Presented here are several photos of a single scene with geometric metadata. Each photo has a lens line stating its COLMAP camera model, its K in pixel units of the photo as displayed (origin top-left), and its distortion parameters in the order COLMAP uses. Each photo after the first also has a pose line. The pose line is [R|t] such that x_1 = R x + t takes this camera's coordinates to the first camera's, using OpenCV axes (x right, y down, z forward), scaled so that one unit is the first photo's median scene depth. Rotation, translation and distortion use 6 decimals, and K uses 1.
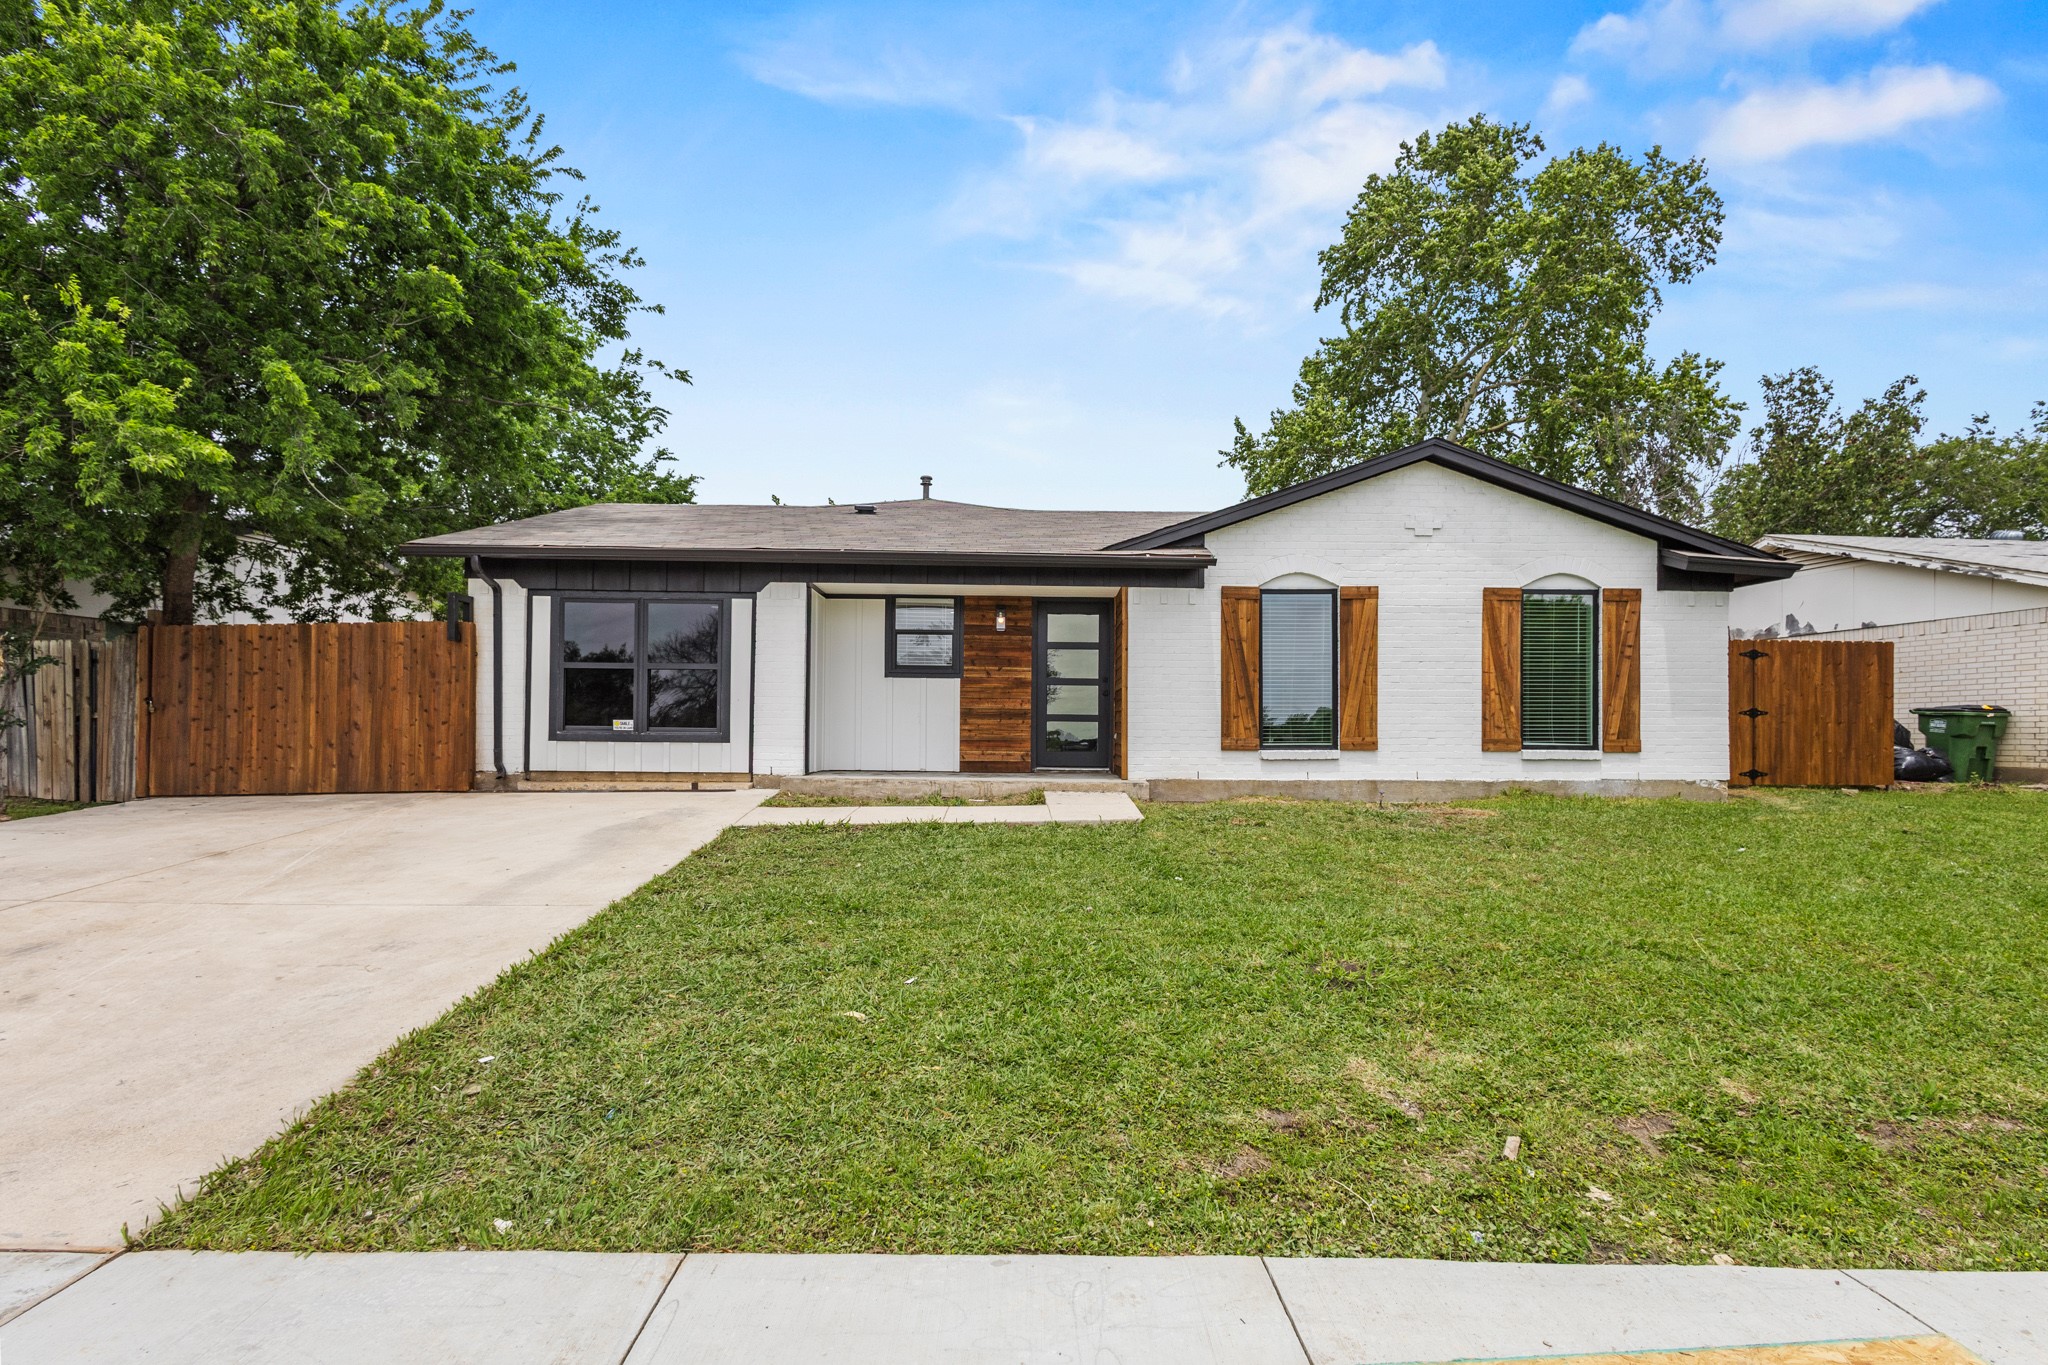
lens RADIAL K [[1002.8, 0, 1019.4], [0, 1002.8, 731.2], [0, 0, 1]] dist [-0.001174, -0.000243]
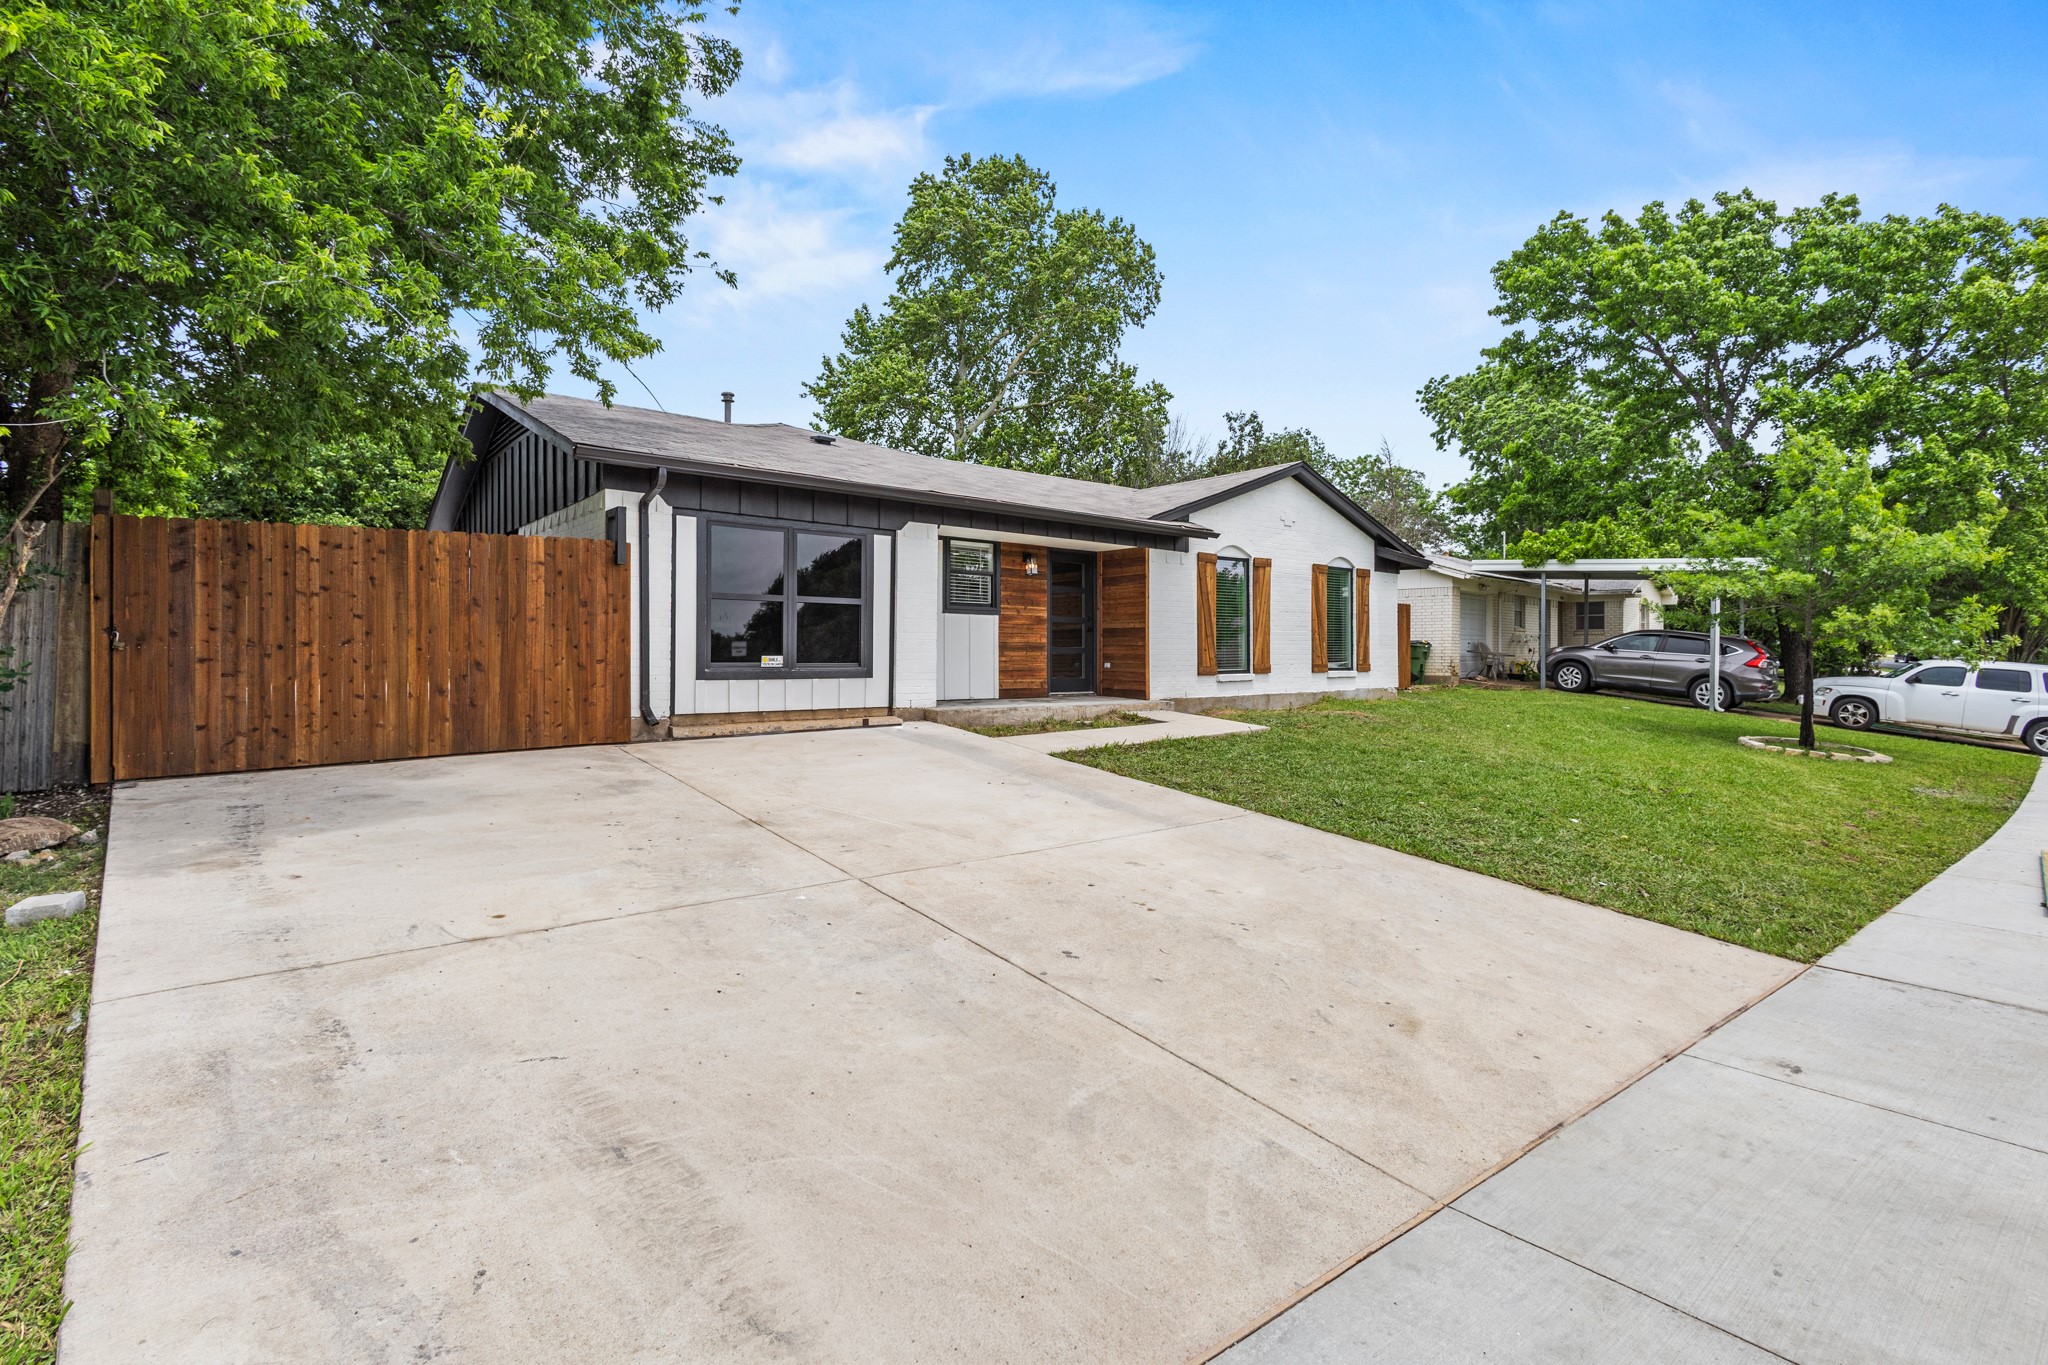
lens RADIAL K [[958.0, 0, 1027.1], [0, 958.0, 659.8], [0, 0, 1]] dist [-0.001431, -0.000103]
pose [[0.780958, -0.009359, 0.624513, -0.771519], [-0.000955, 0.999869, 0.016179, -0.022373], [-0.624582, -0.013231, 0.780847, 0.152468]]
